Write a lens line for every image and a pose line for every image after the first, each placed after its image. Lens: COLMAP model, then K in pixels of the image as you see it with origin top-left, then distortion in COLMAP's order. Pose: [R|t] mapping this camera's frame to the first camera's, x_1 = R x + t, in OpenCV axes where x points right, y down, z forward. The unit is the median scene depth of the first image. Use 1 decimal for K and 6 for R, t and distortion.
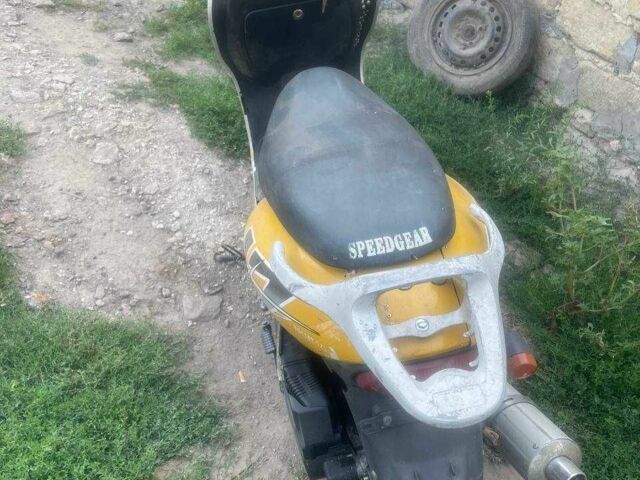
lens RADIAL K [[651.1, 0, 316.5], [0, 651.1, 239.1], [0, 0, 1]] dist [0.049723, 0.000000]
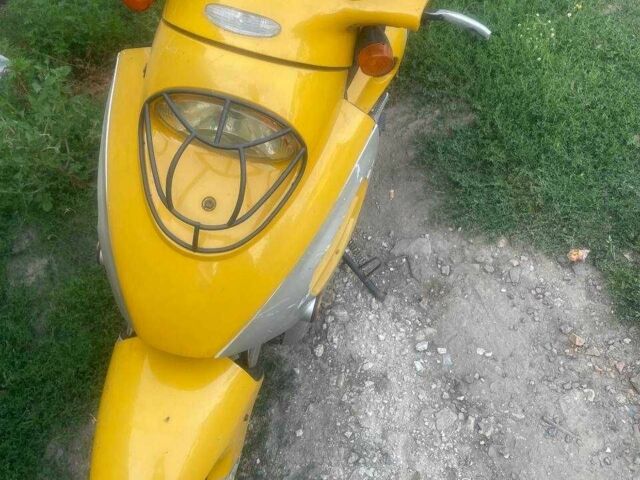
lens RADIAL K [[651.1, 0, 319.9], [0, 651.1, 238.0], [0, 0, 1]] dist [0.049723, 0.000000]
pose [[-0.919945, -0.327844, 0.214987, -0.247395], [0.233857, -0.018755, 0.972090, -0.868390], [-0.314662, 0.944546, 0.093923, 0.912740]]
